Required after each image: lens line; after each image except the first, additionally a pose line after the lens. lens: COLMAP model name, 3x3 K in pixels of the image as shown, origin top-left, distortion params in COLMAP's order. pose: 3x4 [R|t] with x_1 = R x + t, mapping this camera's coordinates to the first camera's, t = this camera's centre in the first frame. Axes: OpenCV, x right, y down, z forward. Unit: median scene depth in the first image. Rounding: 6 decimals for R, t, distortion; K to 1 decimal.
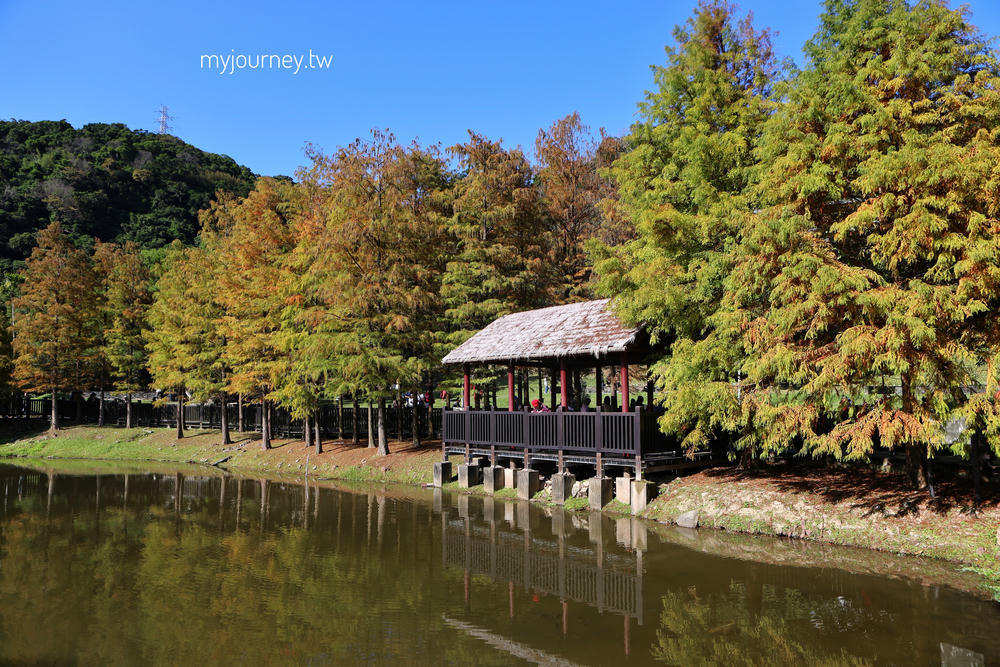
lens RADIAL K [[711.1, 0, 509.5], [0, 711.1, 333.9], [0, 0, 1]] dist [-0.096529, 0.055964]
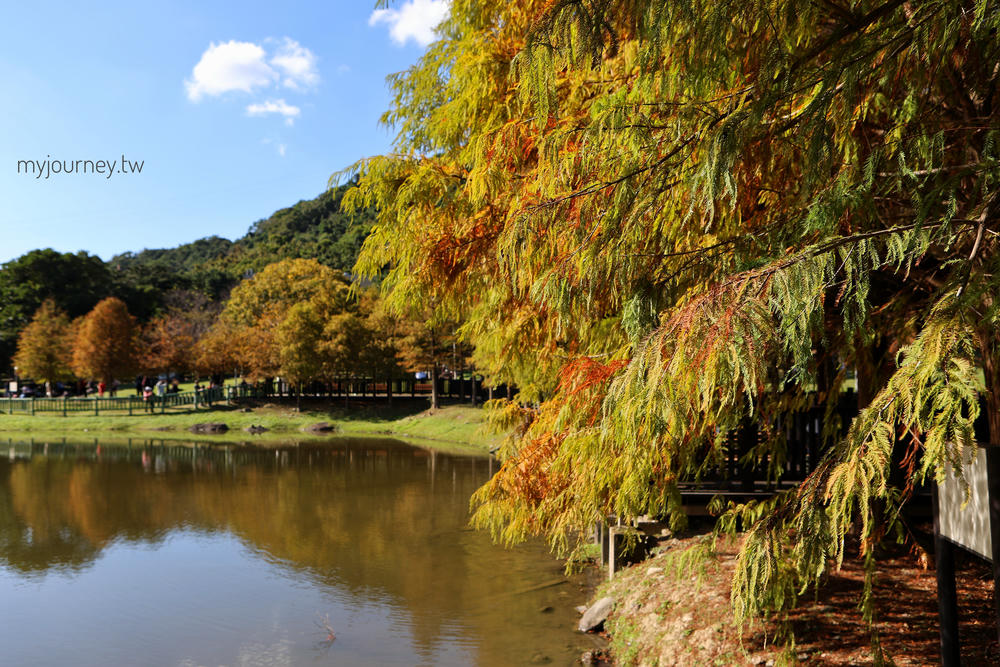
lens RADIAL K [[810.4, 0, 495.1], [0, 810.4, 327.0], [0, 0, 1]] dist [-0.082586, 0.075916]
pose [[0.699035, -0.036019, -0.714180, 0.378249], [0.055910, 0.998426, 0.004370, 0.024730], [0.712898, -0.042985, 0.699949, 0.310858]]
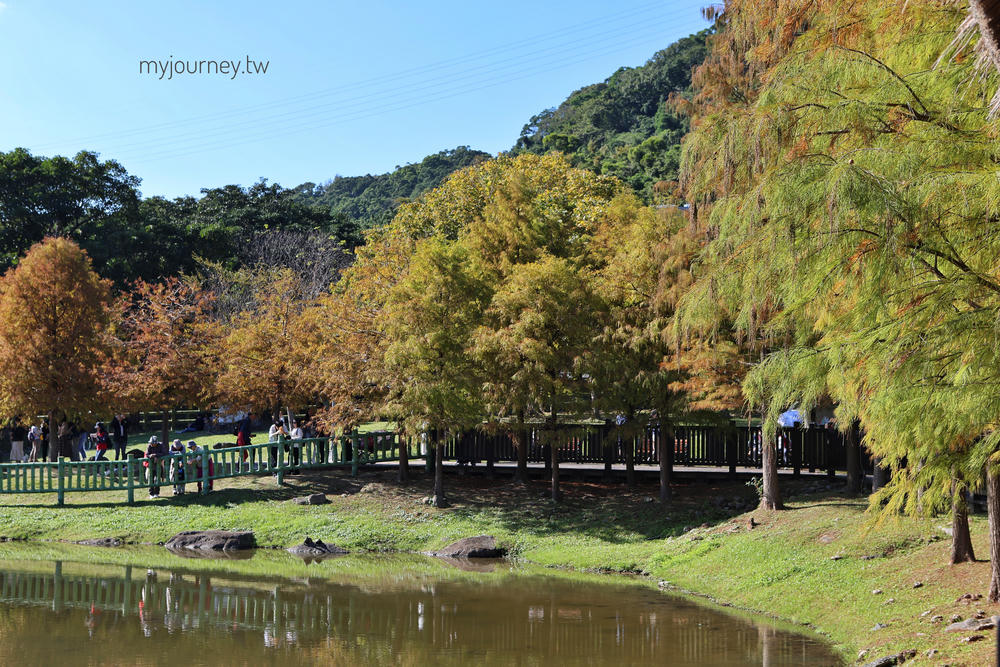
lens RADIAL K [[1623.3, 0, 492.2], [0, 1623.3, 333.9], [0, 0, 1]] dist [0.091857, 0.000000]
pose [[0.436657, -0.033934, -0.898988, 0.111892], [0.062154, 0.998039, -0.007484, 0.057275], [0.897478, -0.052607, 0.437910, 0.666881]]
